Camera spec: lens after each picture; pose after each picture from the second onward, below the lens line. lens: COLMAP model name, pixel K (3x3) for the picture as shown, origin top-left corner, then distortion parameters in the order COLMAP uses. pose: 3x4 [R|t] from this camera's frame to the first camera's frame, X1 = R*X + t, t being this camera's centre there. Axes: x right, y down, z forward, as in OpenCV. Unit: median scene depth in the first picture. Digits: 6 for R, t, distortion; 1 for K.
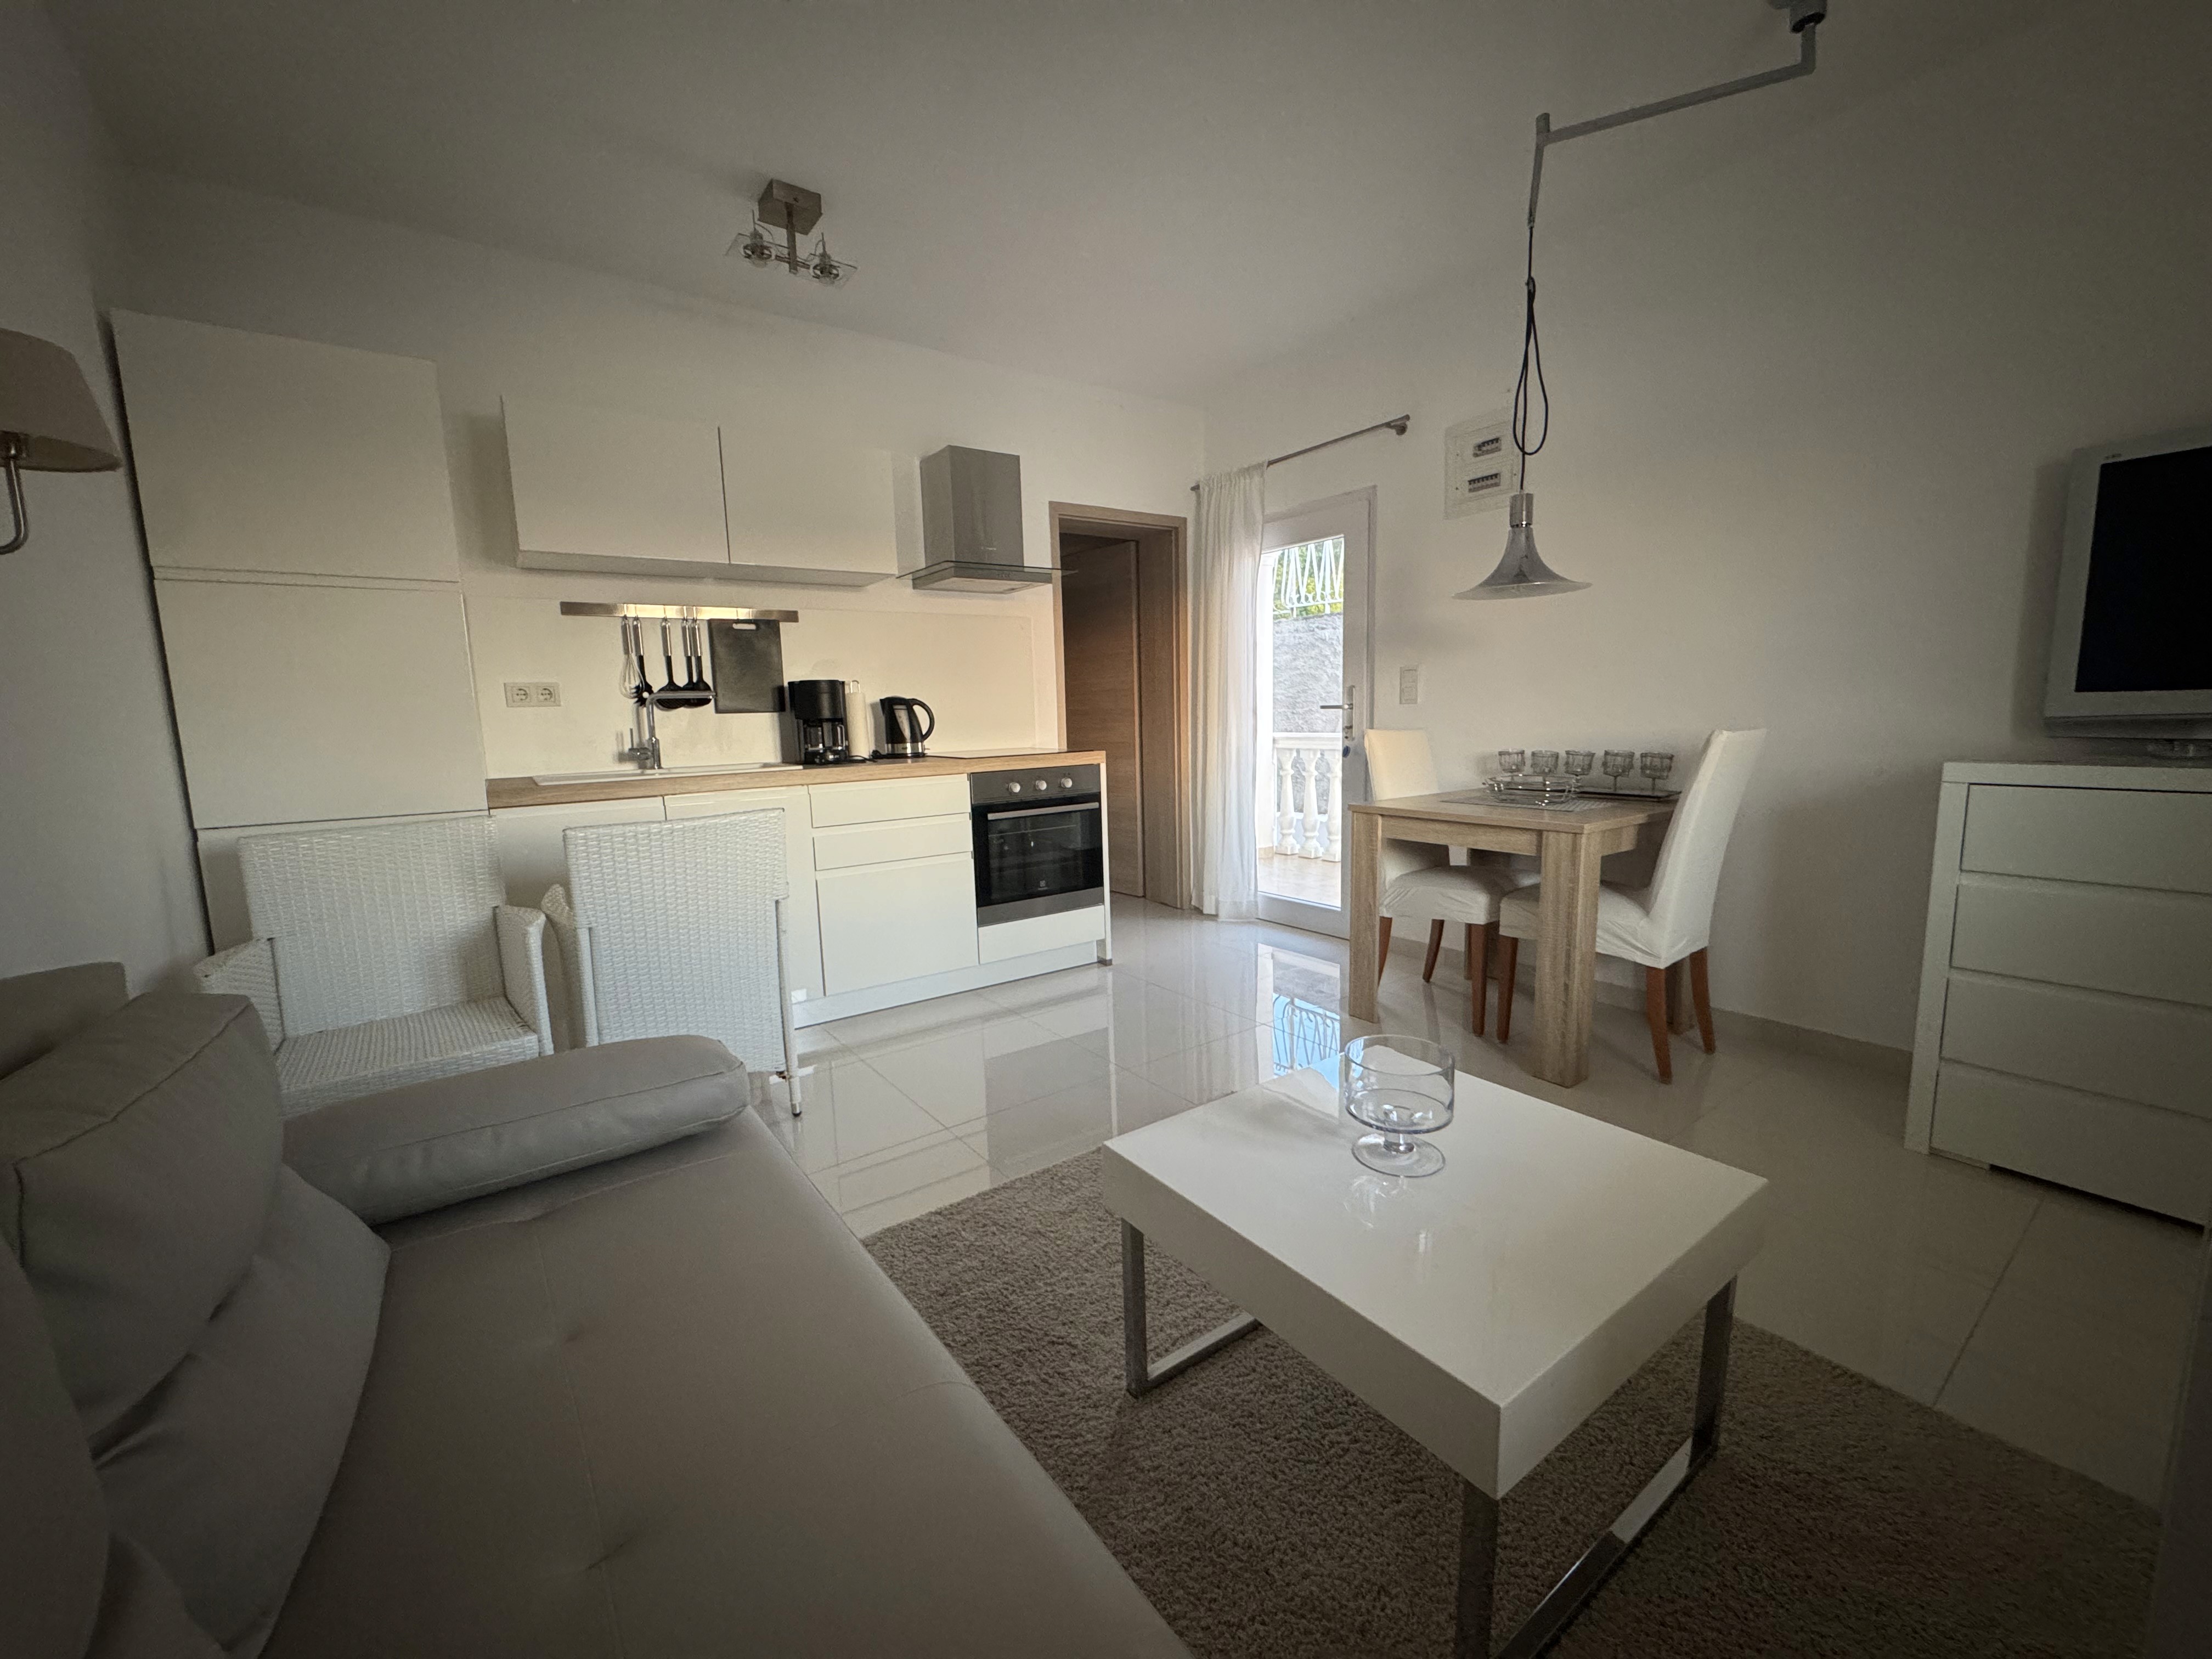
lens RADIAL K [[878.8, 0, 1104.1], [0, 878.8, 829.6], [0, 0, 1]] dist [-0.001222, -0.000017]
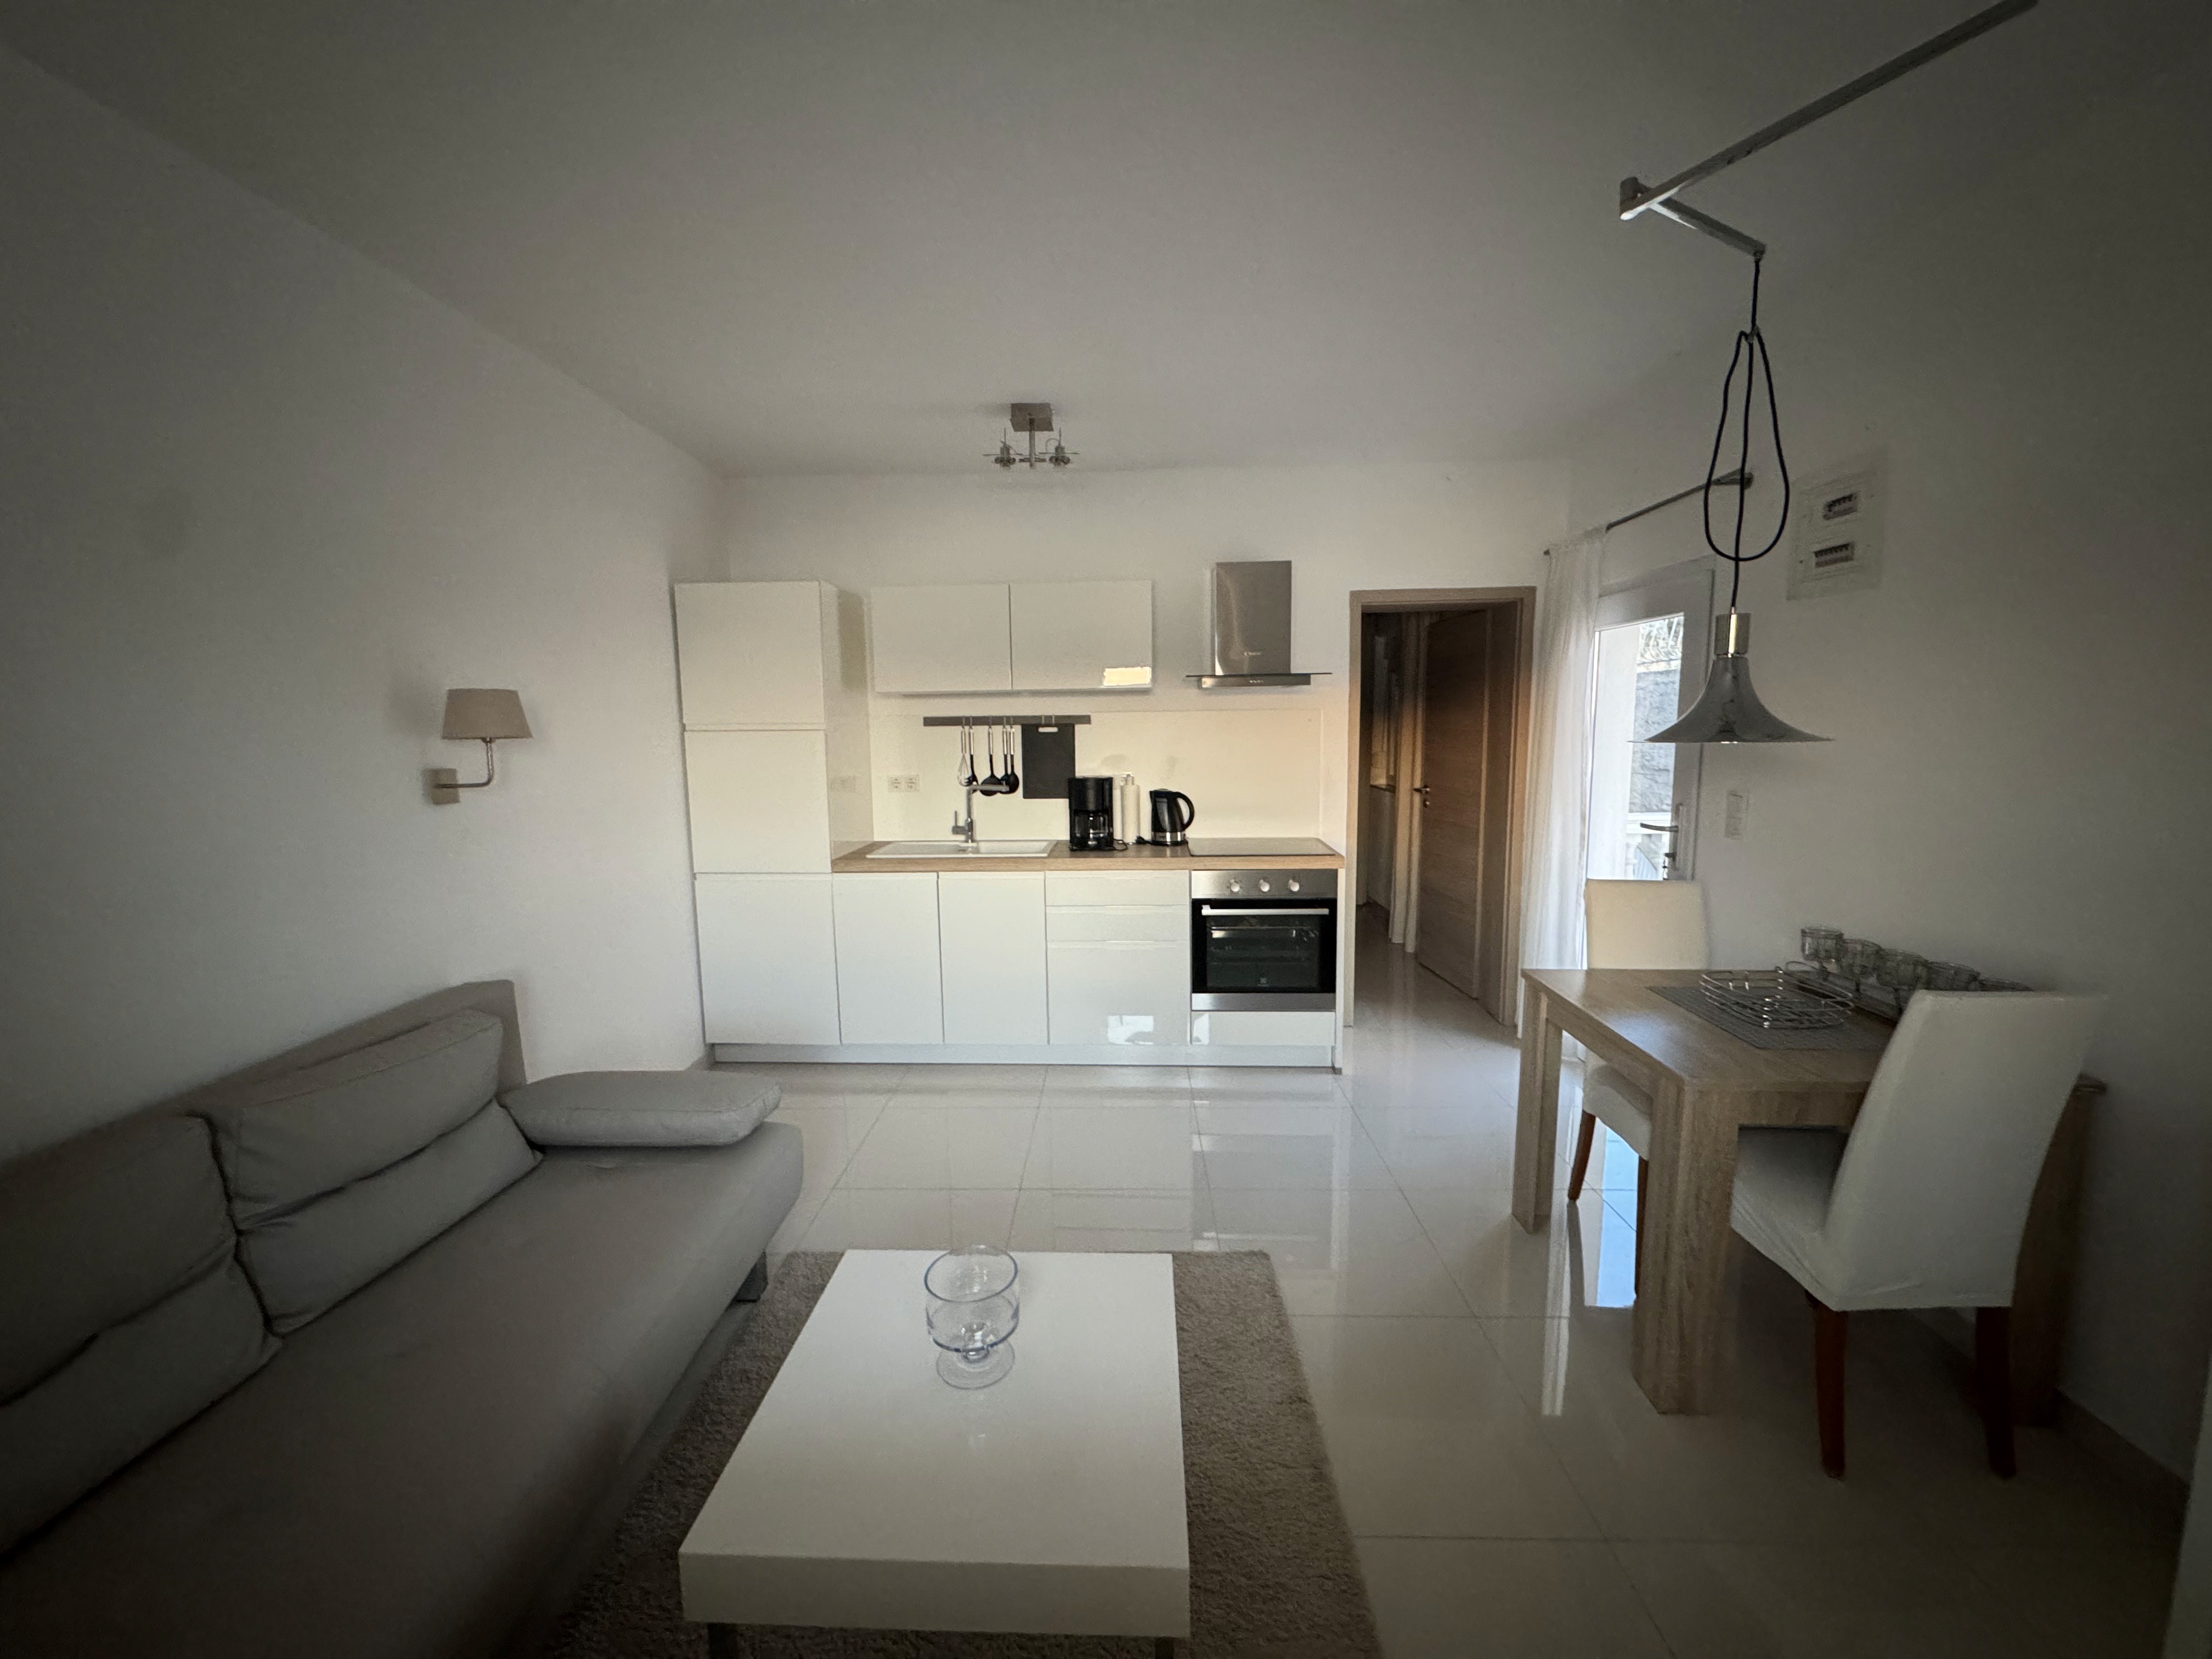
lens RADIAL K [[887.4, 0, 1108.7], [0, 887.4, 832.0], [0, 0, 1]] dist [0.000914, 0.000617]
pose [[0.793487, 0.092580, -0.601504, 0.412018], [-0.091605, 0.995270, 0.032344, -0.134190], [0.601653, 0.029436, 0.798215, 0.061752]]
